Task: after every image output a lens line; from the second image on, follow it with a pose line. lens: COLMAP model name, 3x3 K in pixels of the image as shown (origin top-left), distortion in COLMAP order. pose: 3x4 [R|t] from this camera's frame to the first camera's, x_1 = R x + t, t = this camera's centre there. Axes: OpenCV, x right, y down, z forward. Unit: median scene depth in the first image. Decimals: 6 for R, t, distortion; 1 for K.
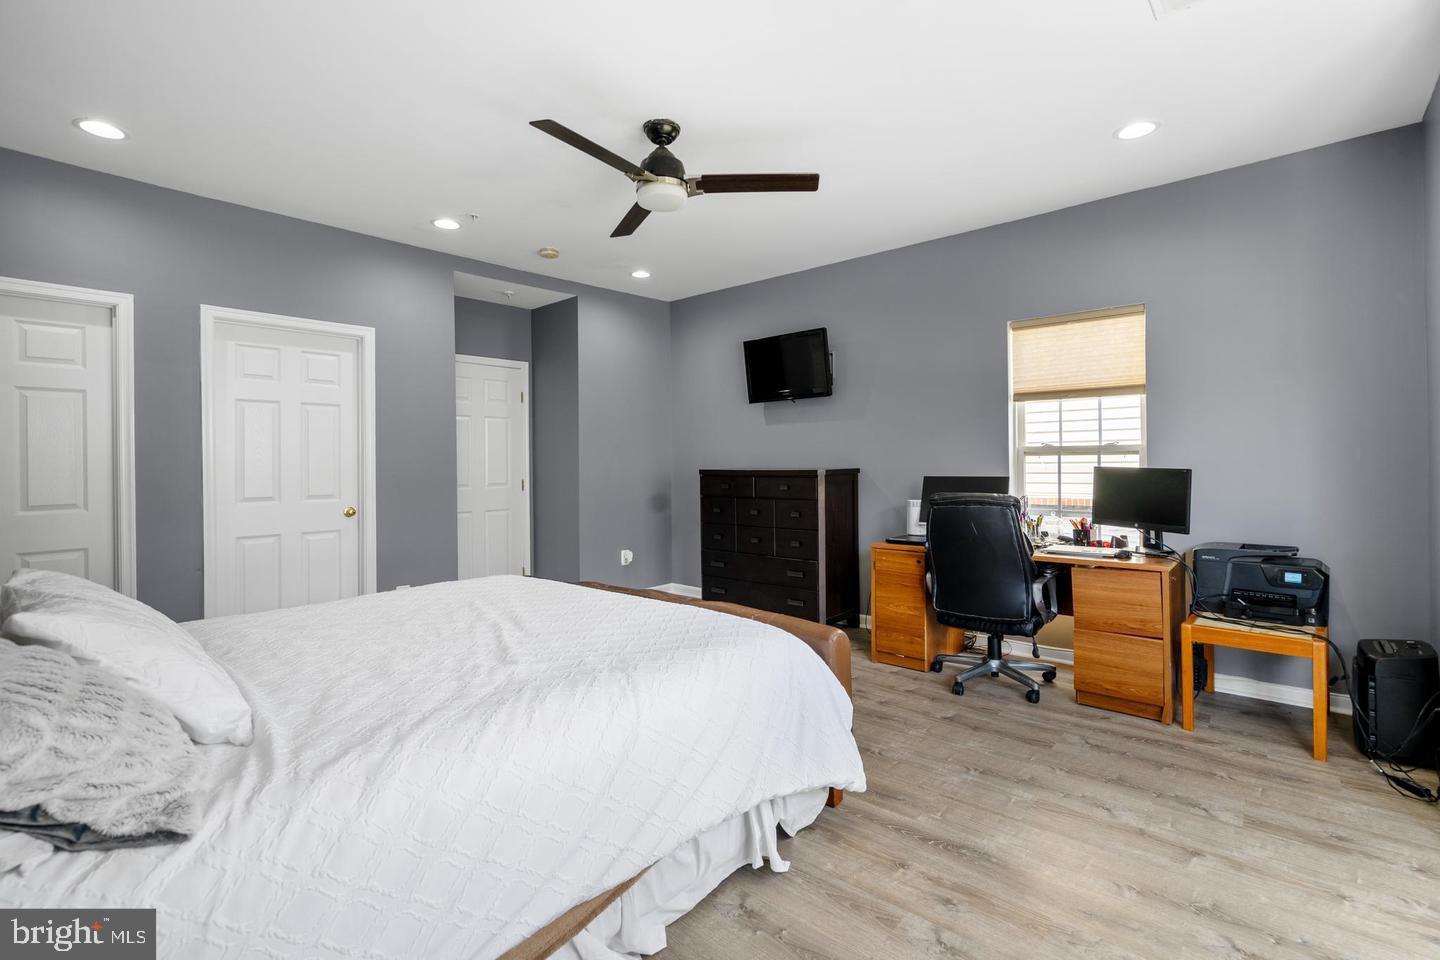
lens RADIAL K [[657.3, 0, 724.5], [0, 657.3, 465.2], [0, 0, 1]] dist [-0.000379, -0.001903]
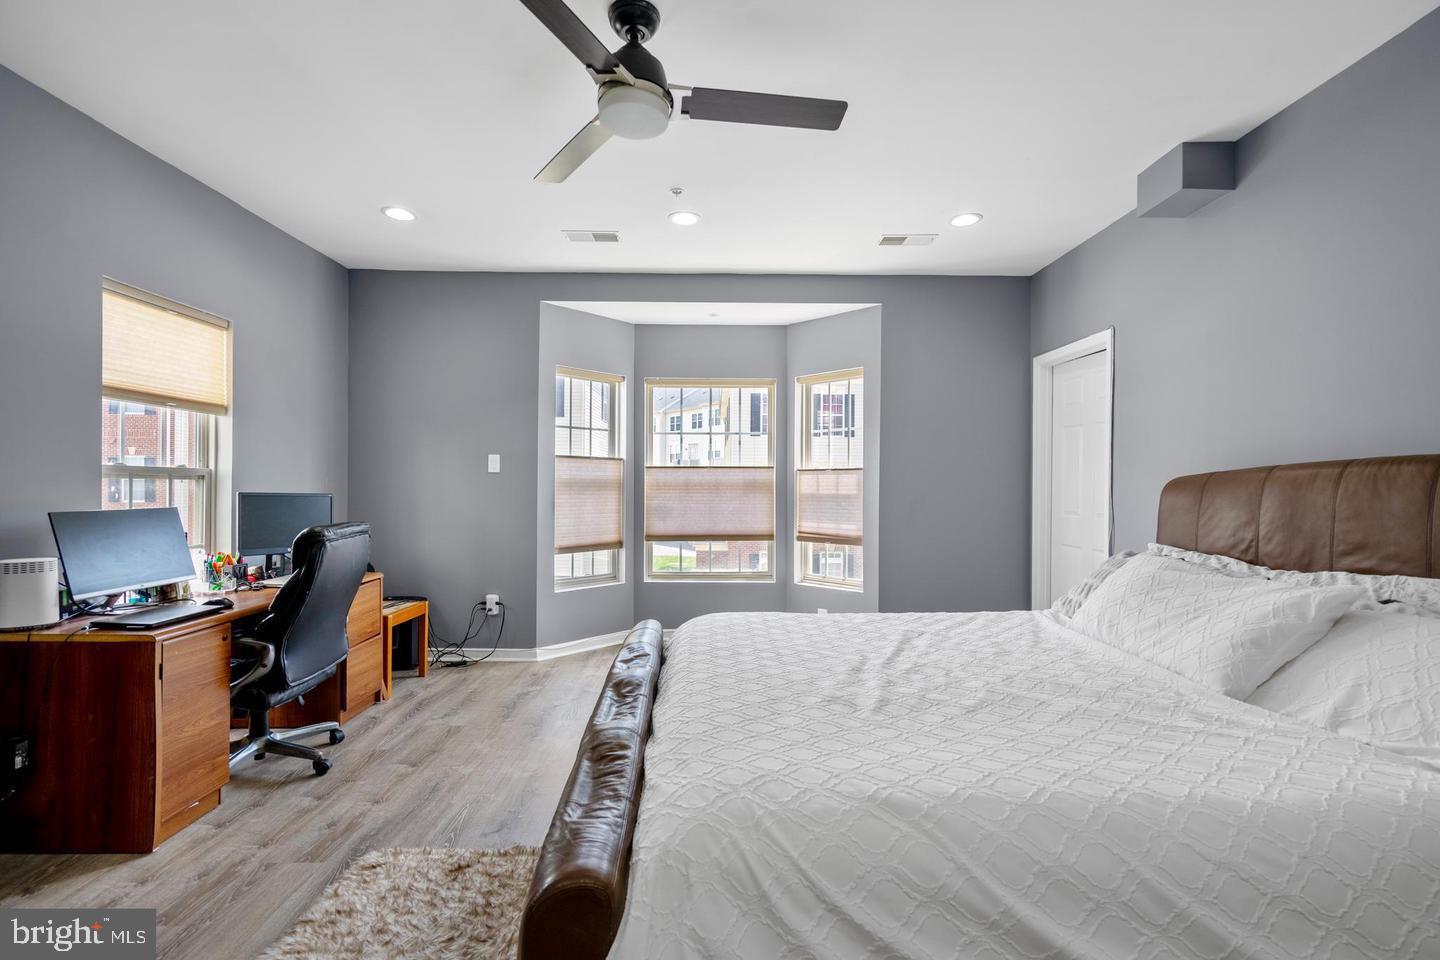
lens RADIAL K [[657.3, 0, 730.1], [0, 657.3, 484.5], [0, 0, 1]] dist [-0.000379, -0.001903]
pose [[-0.672655, 0.004864, 0.739941, -0.668104], [0.007434, 0.999972, 0.000184, -0.005185], [-0.739919, 0.005624, -0.672672, 1.338812]]
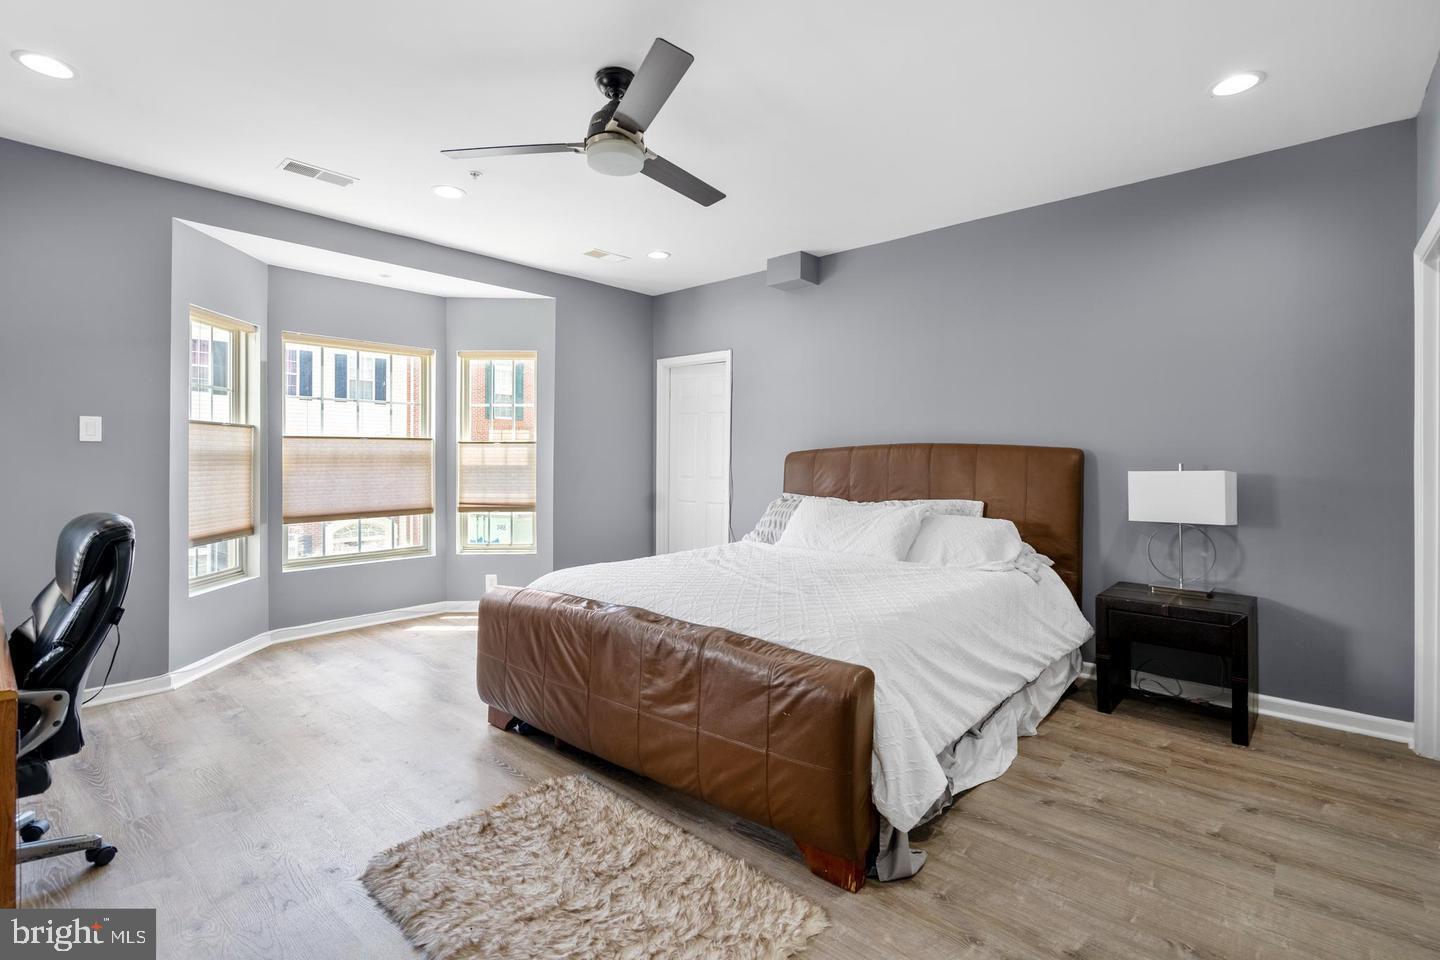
lens RADIAL K [[657.3, 0, 739.1], [0, 657.3, 454.2], [0, 0, 1]] dist [-0.000379, -0.001903]
pose [[-0.999984, 0.005350, -0.002089, -0.244696], [0.005336, 0.999963, 0.006745, -0.017535], [0.002125, 0.006734, -0.999975, 1.805538]]
